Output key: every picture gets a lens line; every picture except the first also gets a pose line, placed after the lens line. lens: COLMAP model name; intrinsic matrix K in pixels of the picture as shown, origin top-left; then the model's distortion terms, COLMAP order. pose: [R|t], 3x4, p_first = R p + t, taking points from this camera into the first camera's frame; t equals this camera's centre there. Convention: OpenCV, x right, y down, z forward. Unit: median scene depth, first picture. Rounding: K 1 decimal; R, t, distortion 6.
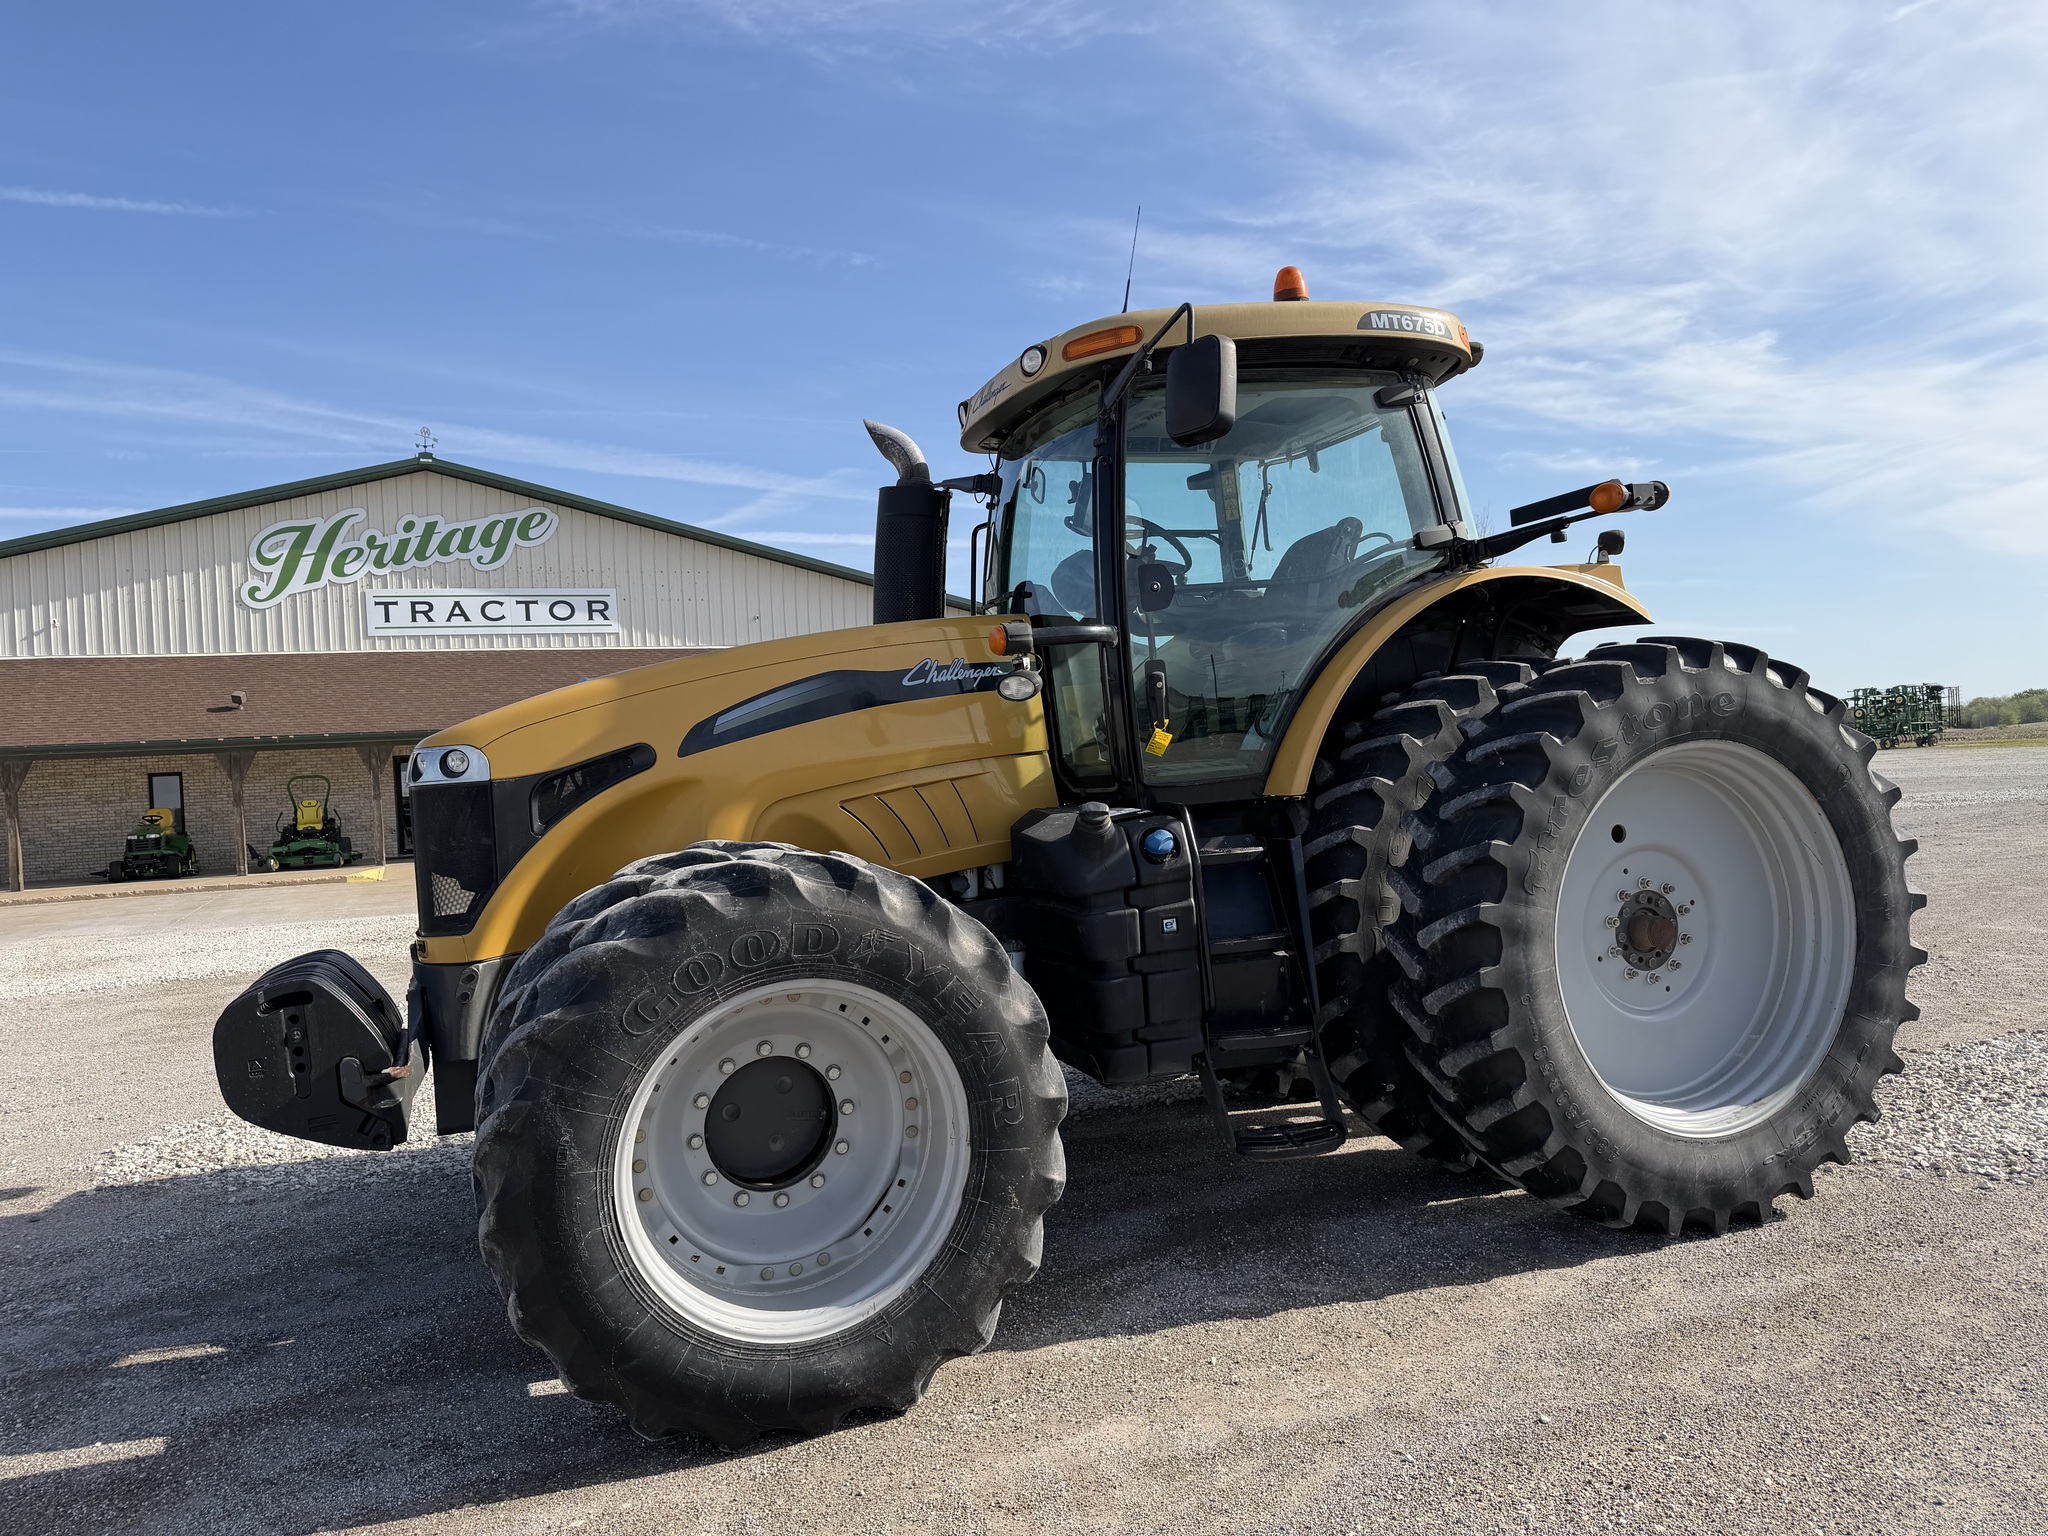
lens RADIAL K [[1398.7, 0, 1025.8], [0, 1398.7, 741.7], [0, 0, 1]] dist [0.134327, -0.226824]
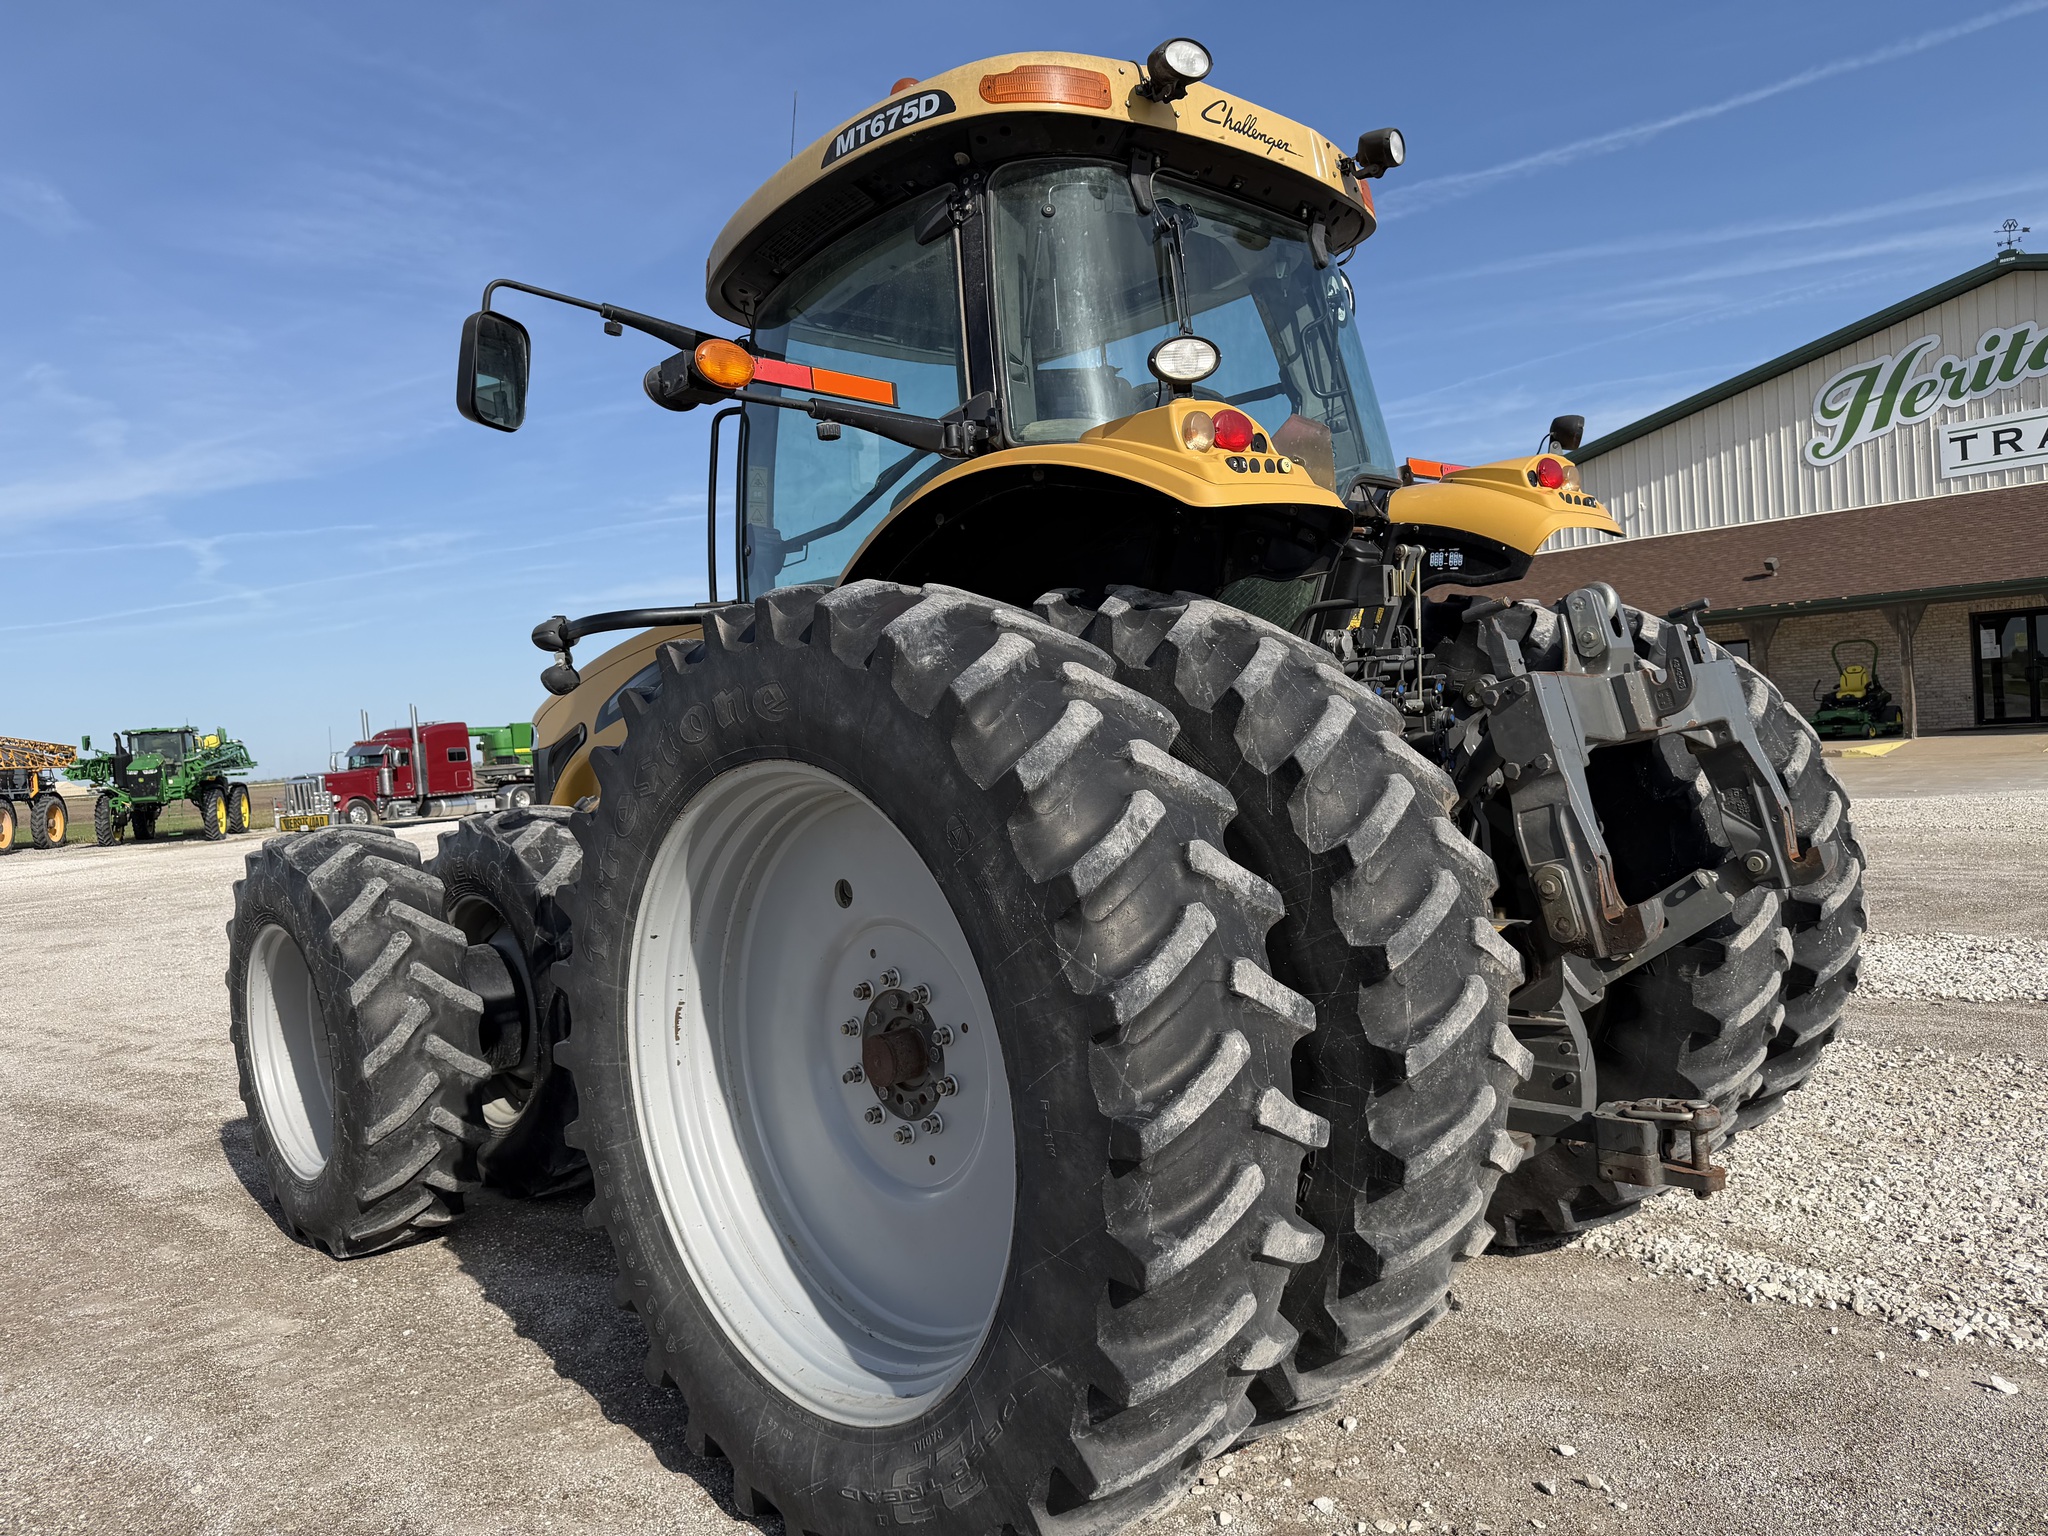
lens RADIAL K [[1416.1, 0, 1022.7], [0, 1416.1, 731.3], [0, 0, 1]] dist [0.070711, -0.094061]
pose [[0.399129, 0.028721, -0.916445, 1.007894], [0.062442, 0.996337, 0.058419, -0.038993], [0.914766, -0.080542, 0.395873, 0.811221]]
